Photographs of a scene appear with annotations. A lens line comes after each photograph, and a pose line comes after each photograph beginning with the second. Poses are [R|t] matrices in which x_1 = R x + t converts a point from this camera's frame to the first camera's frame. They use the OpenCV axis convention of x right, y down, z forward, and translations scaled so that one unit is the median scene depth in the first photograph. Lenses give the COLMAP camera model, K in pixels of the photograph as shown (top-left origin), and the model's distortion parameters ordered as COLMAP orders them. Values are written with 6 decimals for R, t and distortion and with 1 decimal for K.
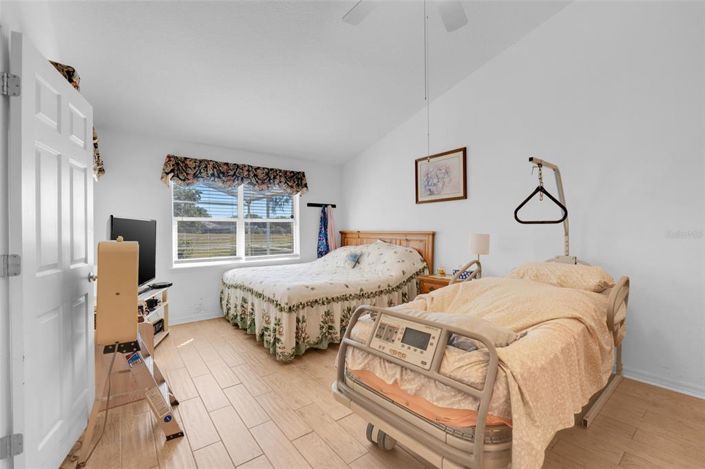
lens RADIAL K [[294.6, 0, 351.1], [0, 294.6, 231.8], [0, 0, 1]] dist [-0.013066, 0.000205]
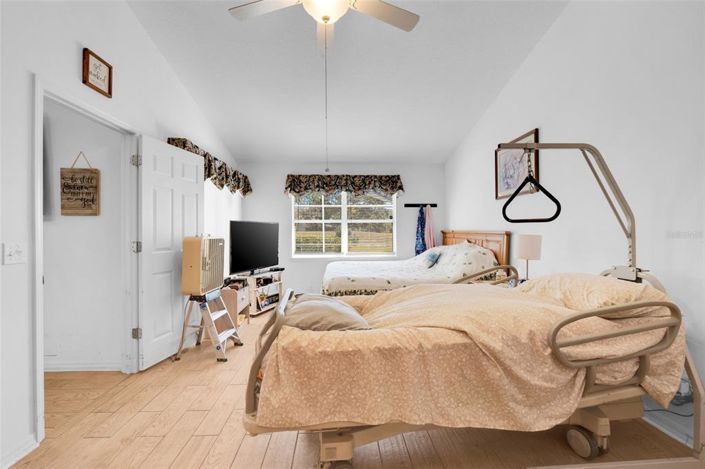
lens RADIAL K [[294.6, 0, 354.0], [0, 294.6, 232.7], [0, 0, 1]] dist [-0.013066, 0.000205]
pose [[0.826944, 0.005355, -0.562259, 0.352293], [-0.001986, 0.999976, 0.006603, -0.001489], [0.562281, -0.004344, 0.826935, 0.032977]]
